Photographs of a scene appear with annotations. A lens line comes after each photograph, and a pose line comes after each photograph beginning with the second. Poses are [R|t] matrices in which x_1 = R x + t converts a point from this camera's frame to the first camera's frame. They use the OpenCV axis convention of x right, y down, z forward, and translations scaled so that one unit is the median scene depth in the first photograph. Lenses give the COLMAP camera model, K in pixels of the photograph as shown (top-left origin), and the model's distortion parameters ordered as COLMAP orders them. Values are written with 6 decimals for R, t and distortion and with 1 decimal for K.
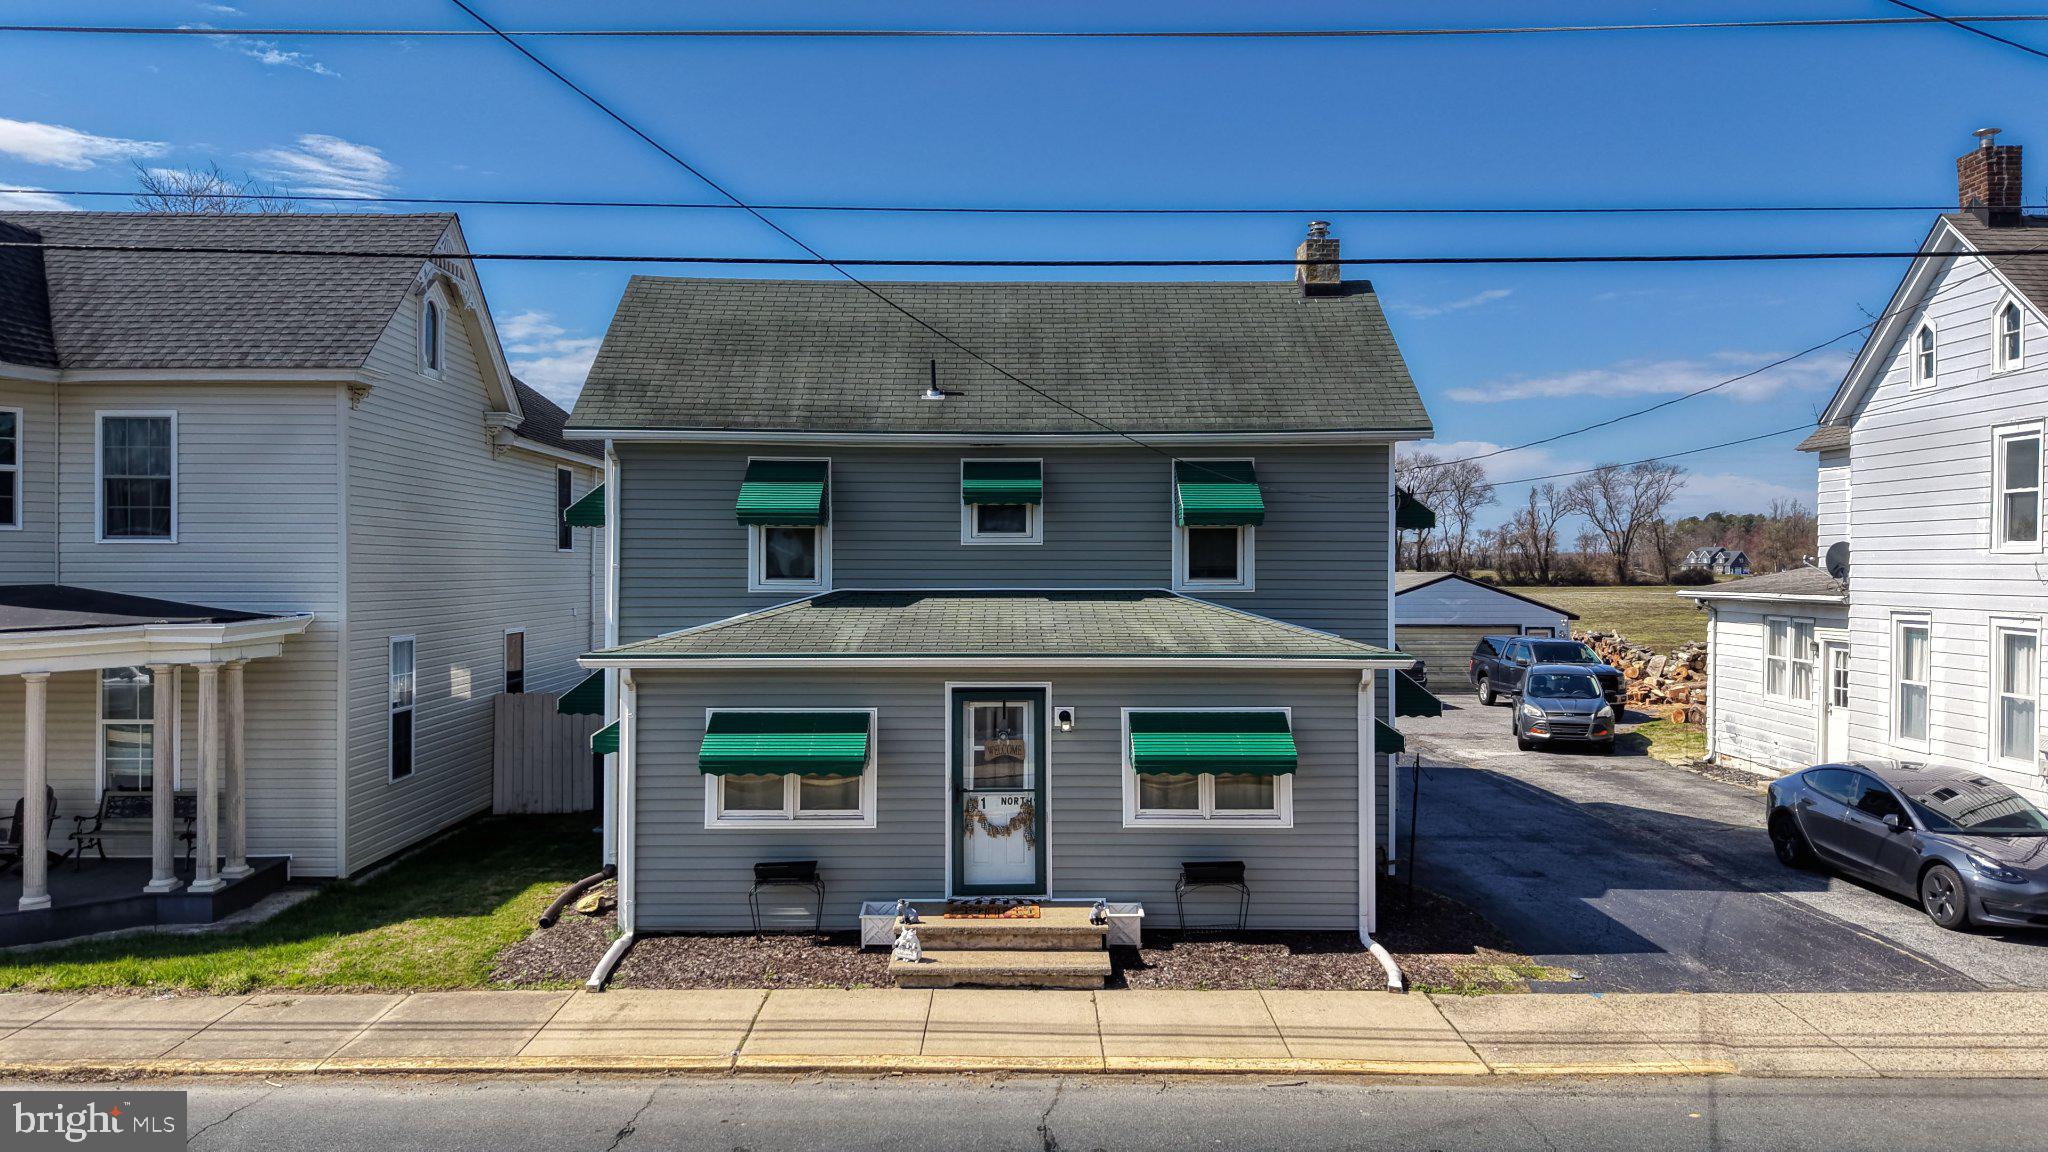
lens RADIAL K [[1377.2, 0, 1009.6], [0, 1377.2, 575.0], [0, 0, 1]] dist [0.033024, -0.056174]
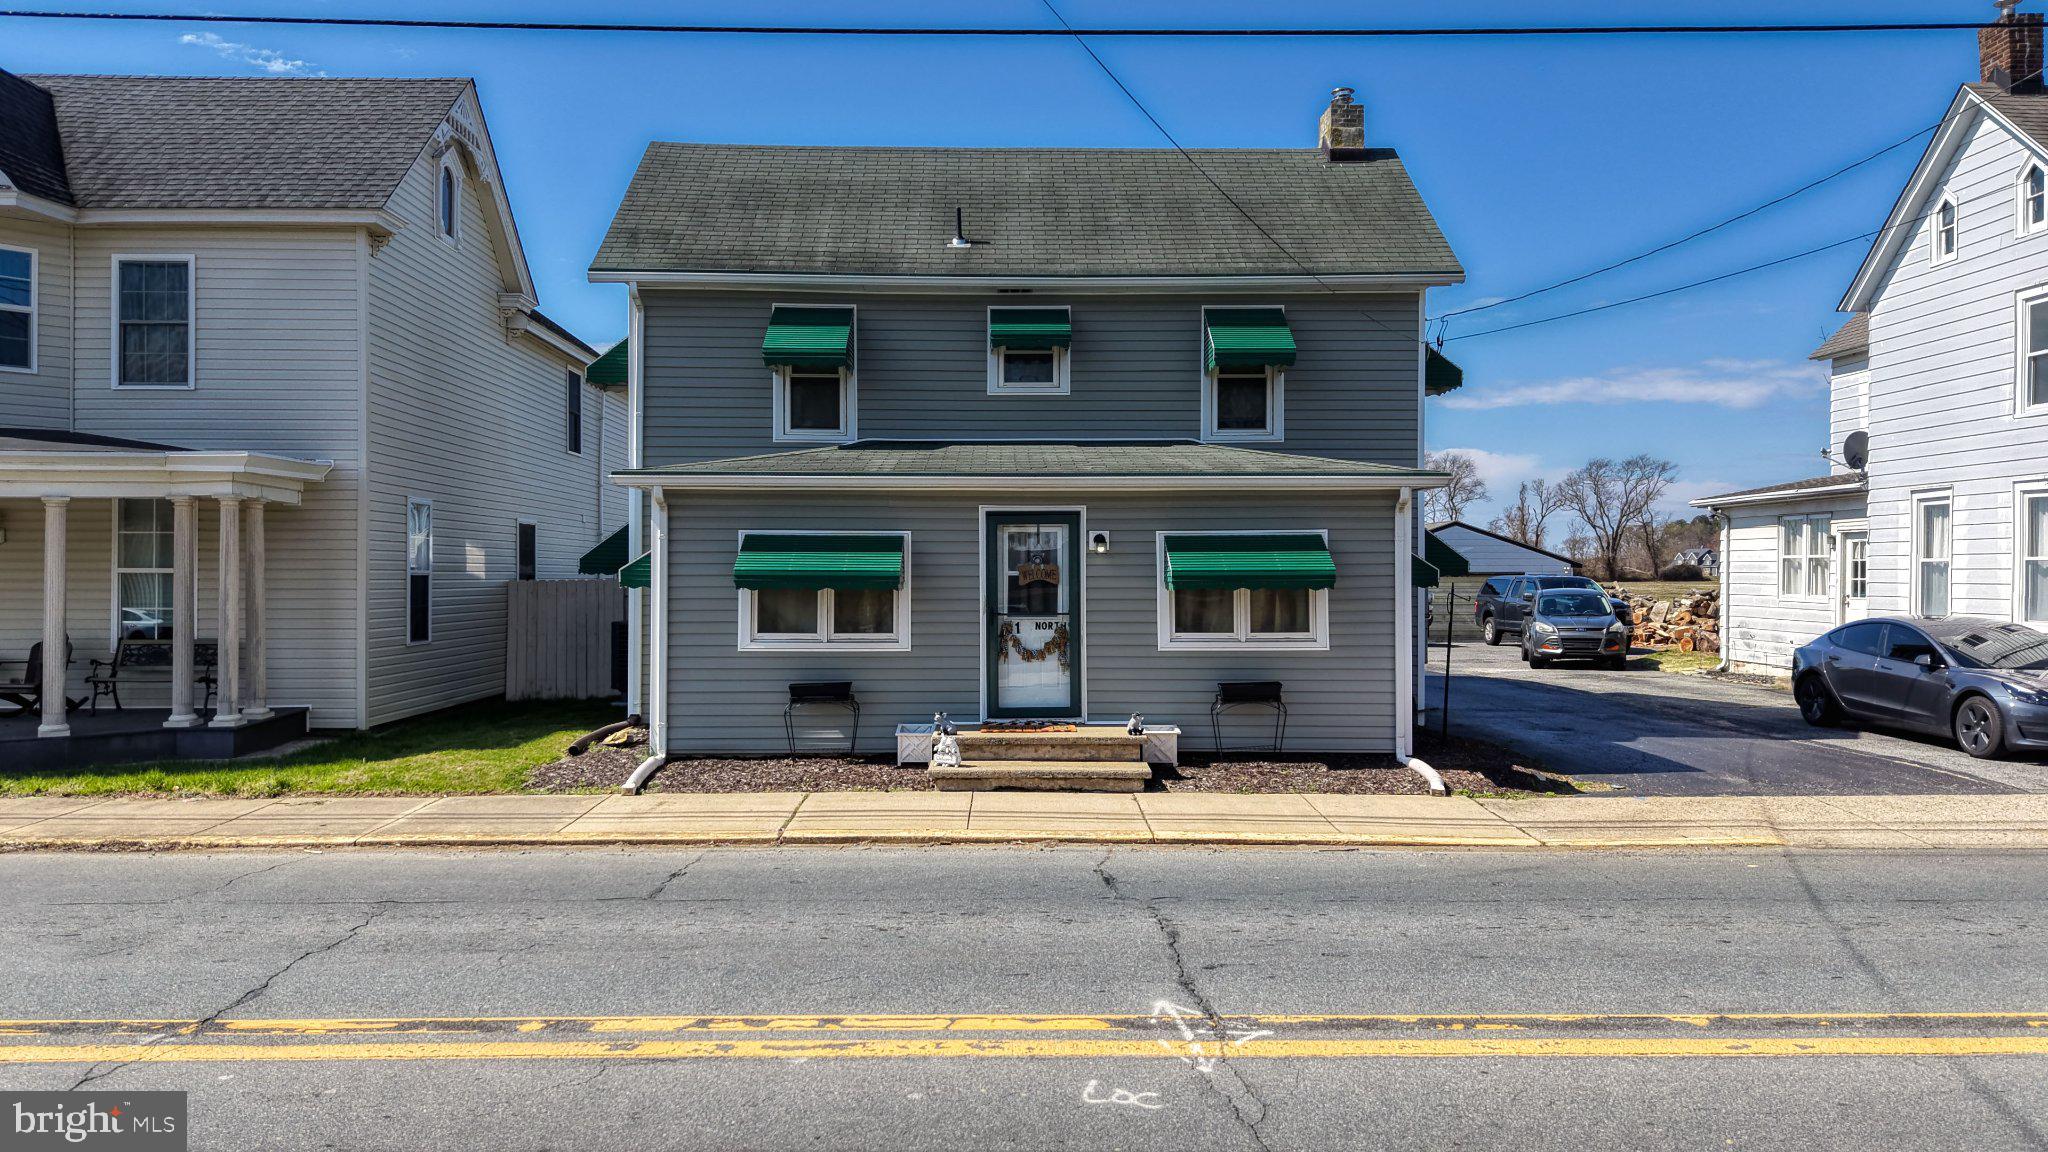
lens RADIAL K [[1383.9, 0, 1009.4], [0, 1383.9, 580.7], [0, 0, 1]] dist [0.023478, -0.041101]
pose [[0.999961, -0.000284, 0.008847, -0.029123], [0.000283, 1.000000, 0.000113, 0.113842], [-0.008847, -0.000110, 0.999961, 0.004225]]
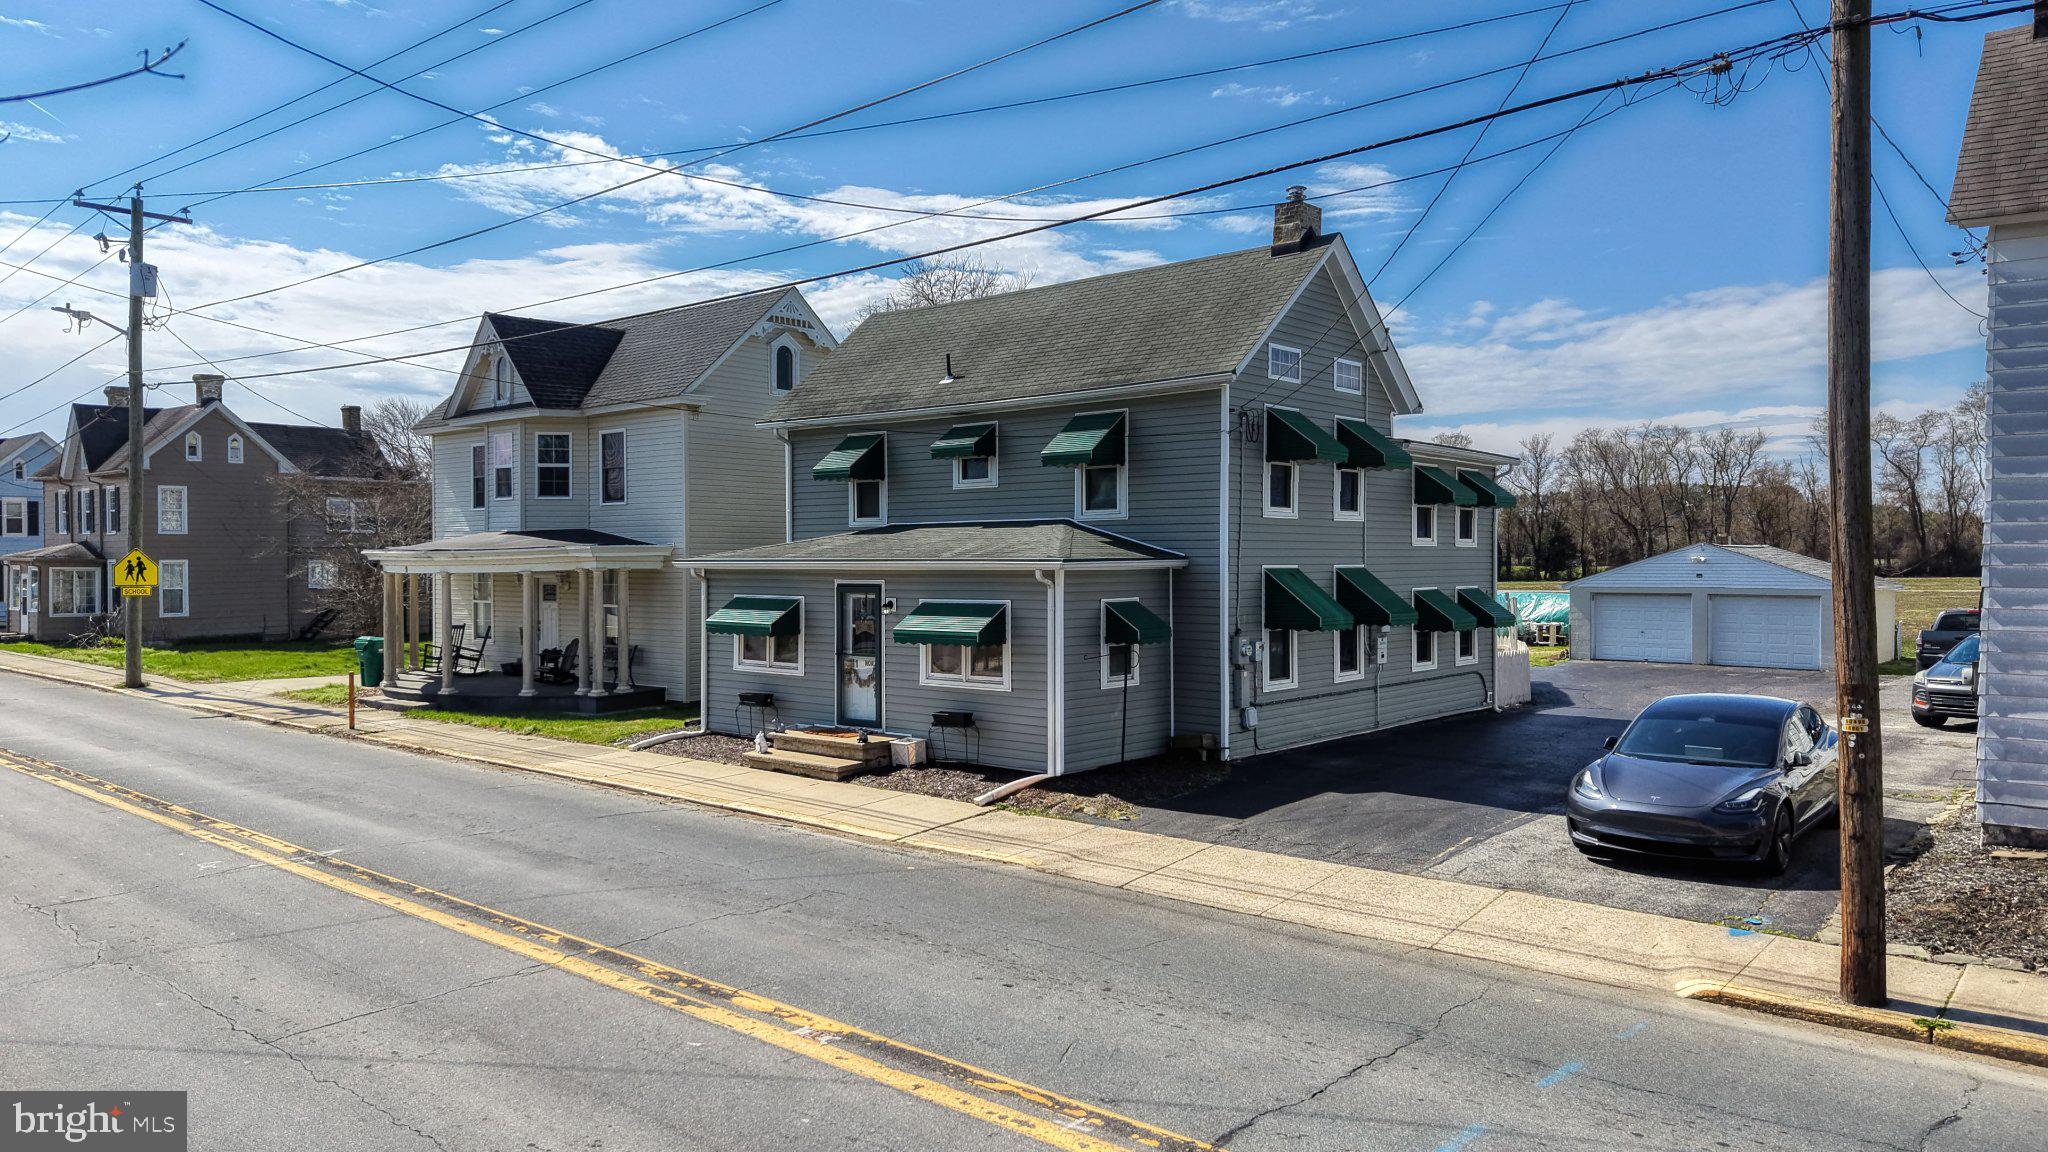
lens RADIAL K [[1378.1, 0, 993.2], [0, 1378.1, 573.0], [0, 0, 1]] dist [0.090750, 0.000214]
pose [[0.735978, 0.003633, -0.676996, 0.926736], [-0.000016, 0.999986, 0.005349, 0.054225], [0.677006, -0.003926, 0.735967, 0.021906]]
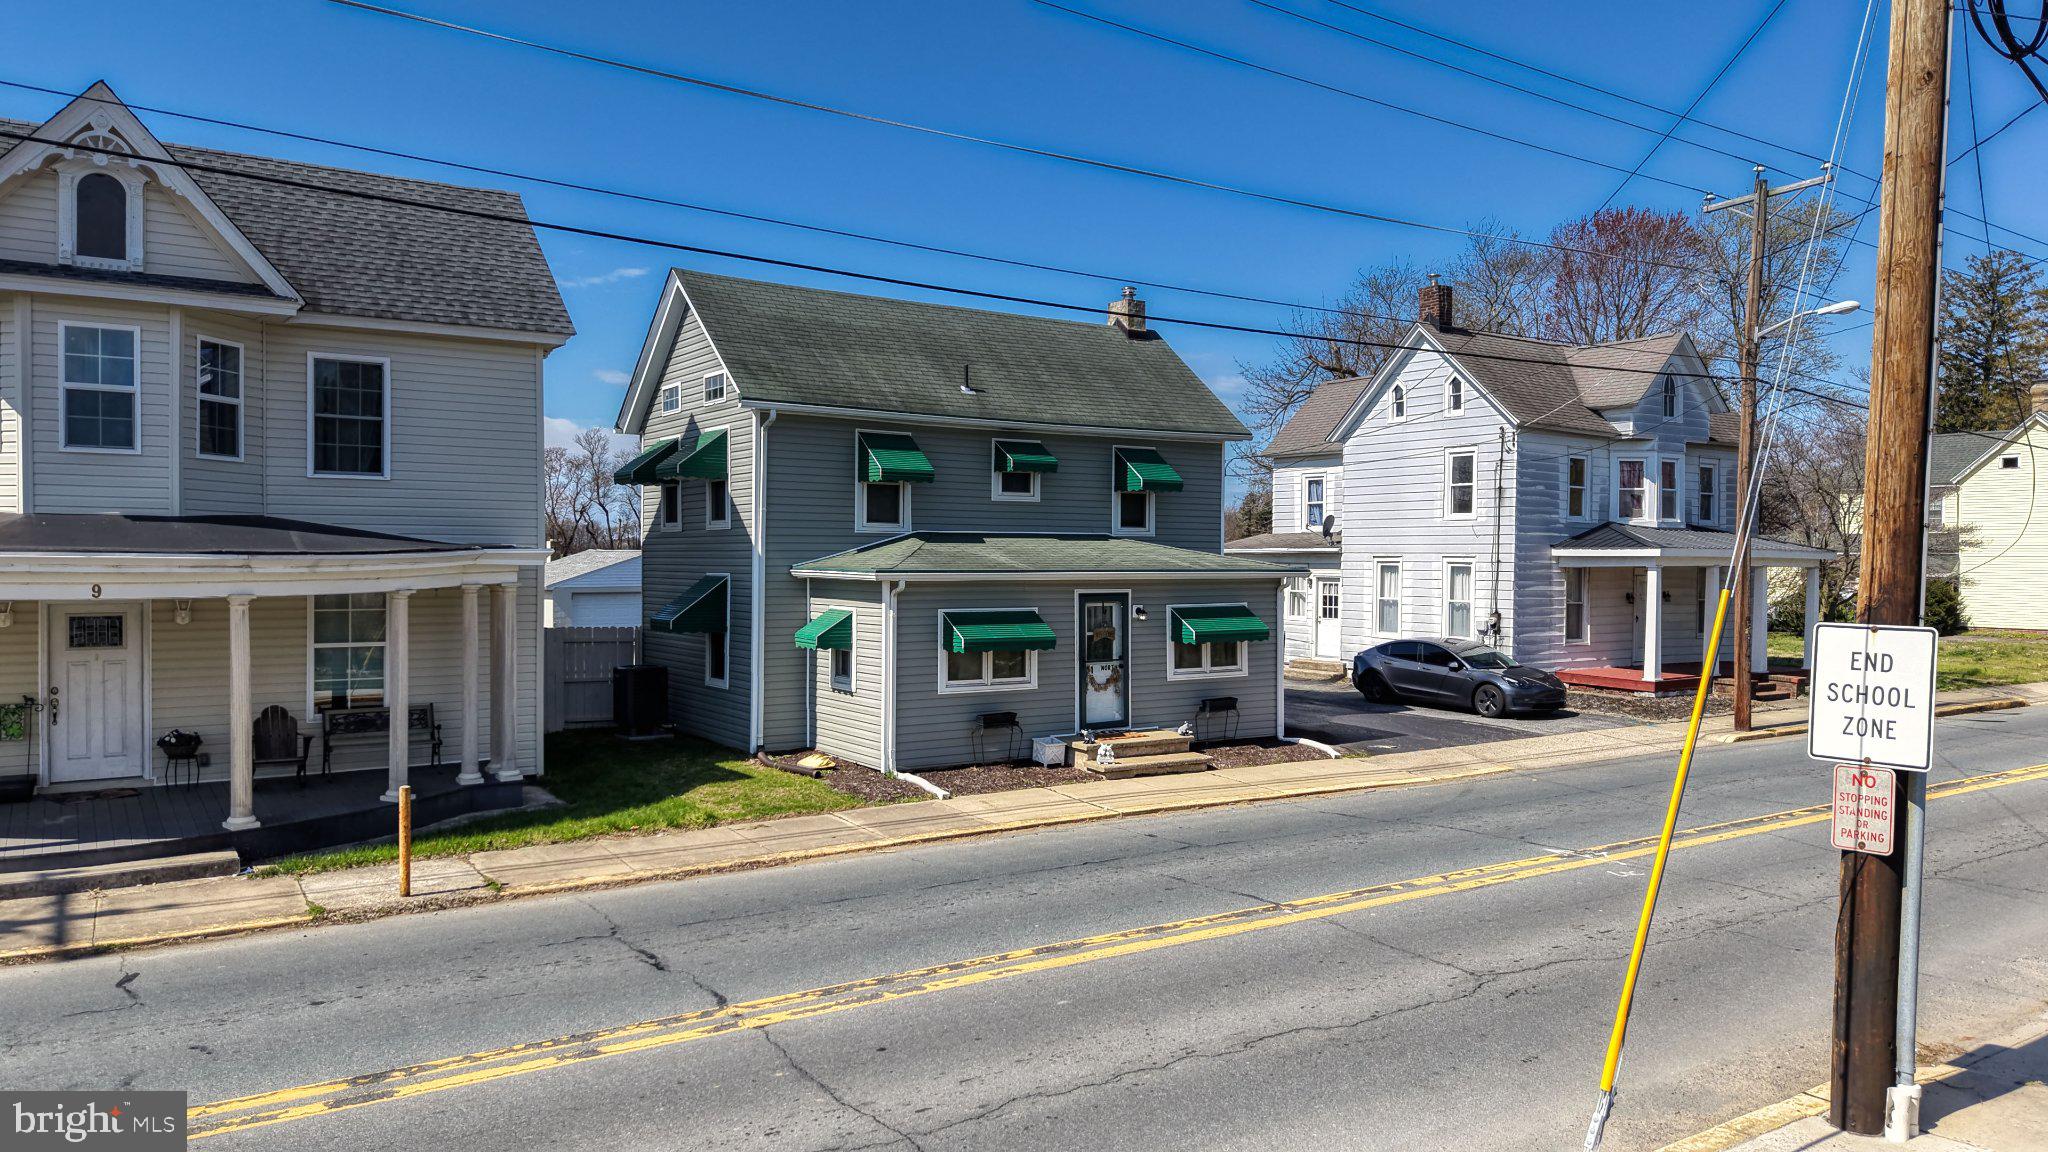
lens RADIAL K [[1377.2, 0, 1009.6], [0, 1377.2, 575.0], [0, 0, 1]] dist [0.033024, -0.056174]
pose [[0.837010, -0.004657, 0.547168, -0.793616], [-0.001200, 0.999946, 0.010346, 0.040170], [-0.547187, -0.009316, 0.836959, -0.183182]]
